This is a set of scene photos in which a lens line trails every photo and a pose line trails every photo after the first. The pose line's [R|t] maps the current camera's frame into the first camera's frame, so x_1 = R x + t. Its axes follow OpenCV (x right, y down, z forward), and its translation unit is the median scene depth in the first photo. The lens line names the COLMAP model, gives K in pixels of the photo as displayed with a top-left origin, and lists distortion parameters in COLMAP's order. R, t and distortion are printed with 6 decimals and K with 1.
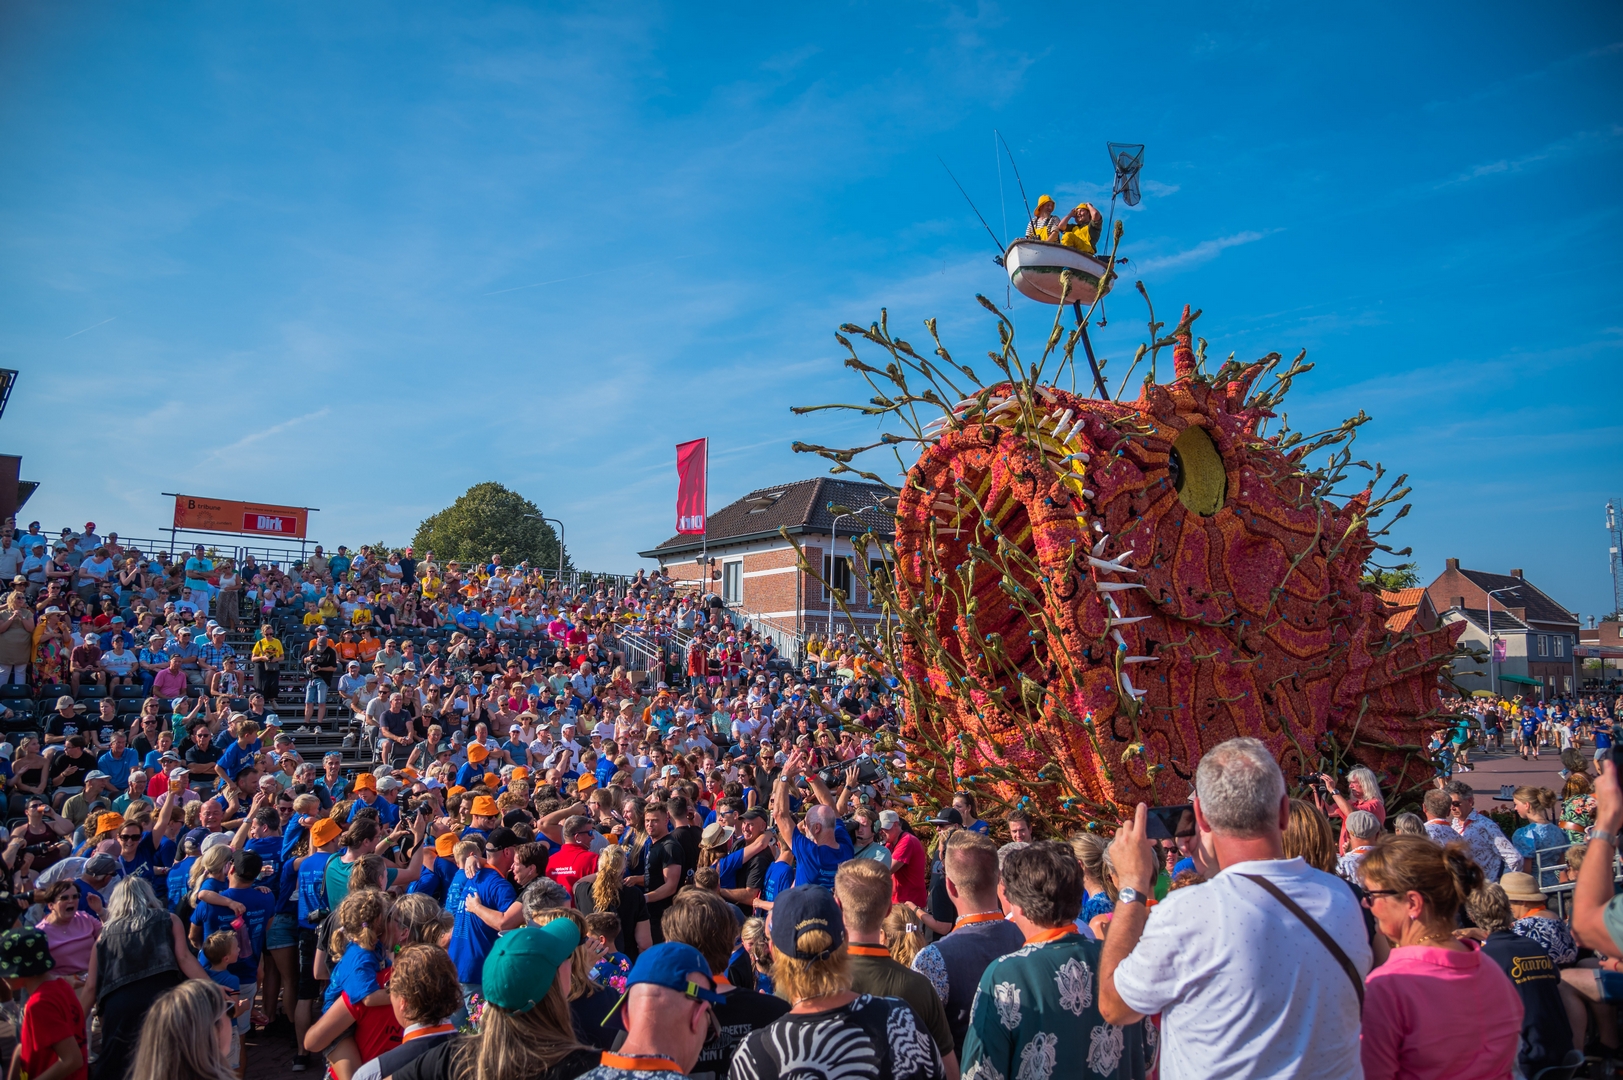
lens RADIAL K [[1105.5, 0, 811.5], [0, 1105.5, 540.0], [0, 0, 1]] dist [-0.033894, 0.000829]
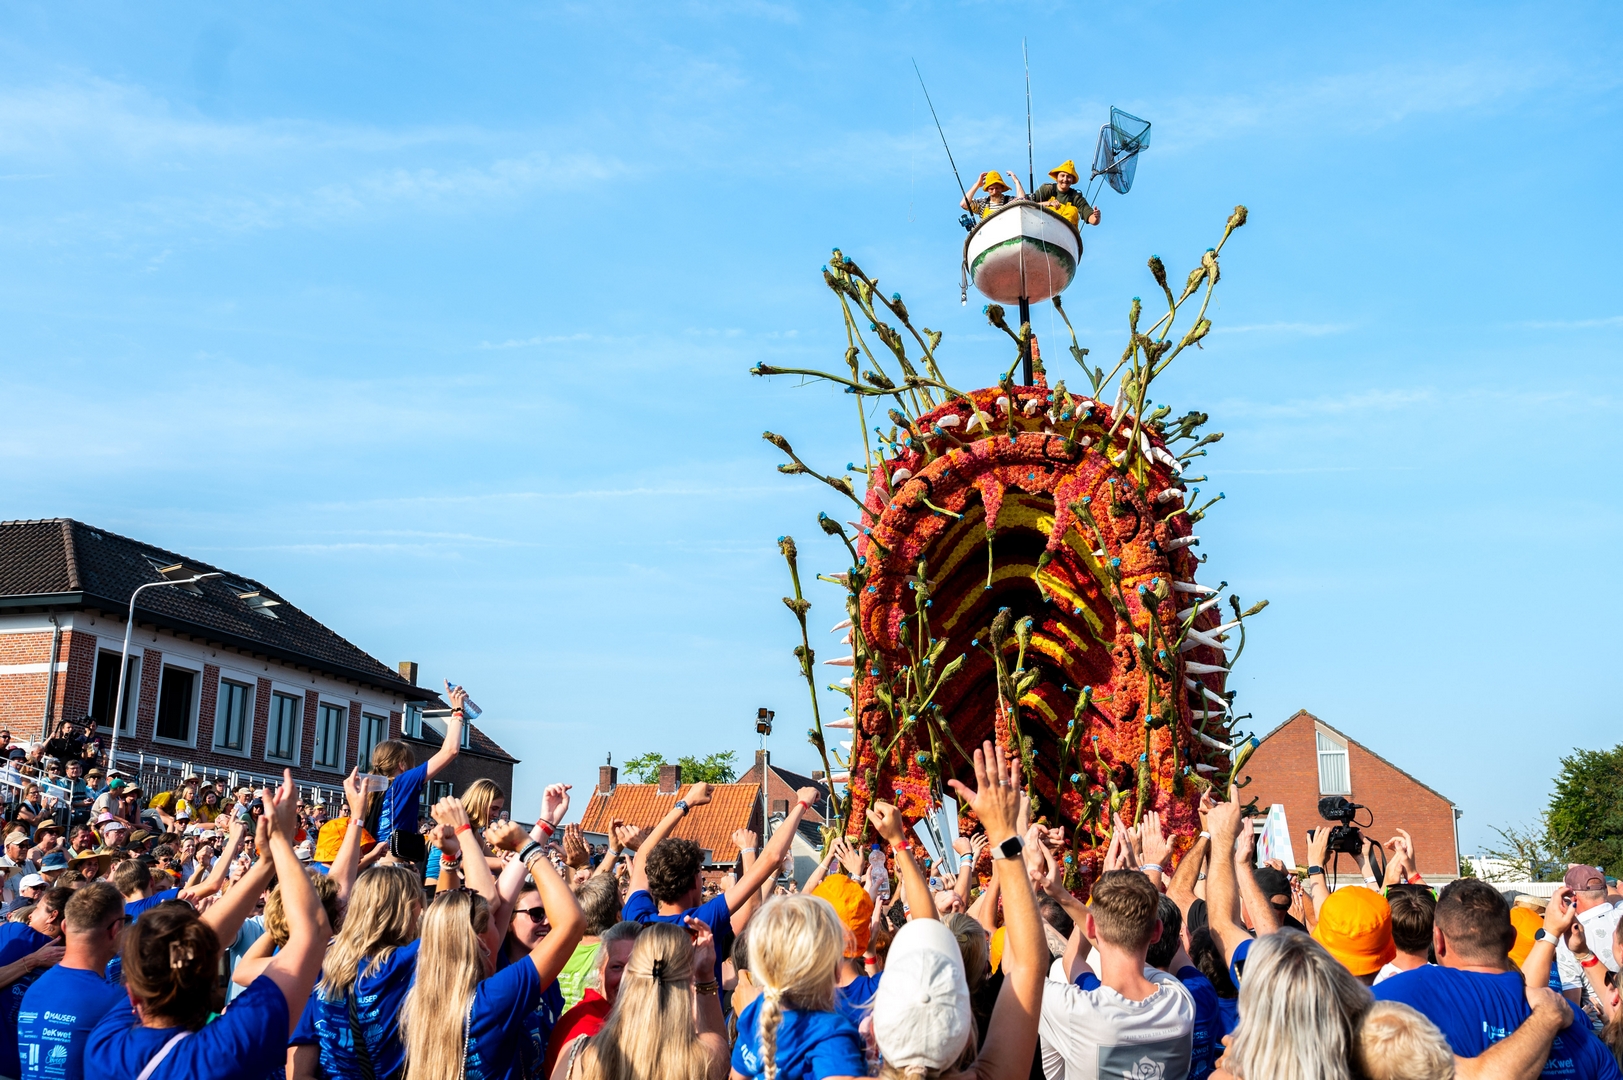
lens RADIAL K [[1720.6, 0, 763.5], [0, 1720.6, 504.3], [0, 0, 1]] dist [-0.000440, -0.000676]
pose [[0.809442, 0.144027, 0.569263, -0.588088], [-0.074055, 0.986751, -0.144354, 0.110444], [-0.582512, 0.074690, 0.809383, 0.181634]]
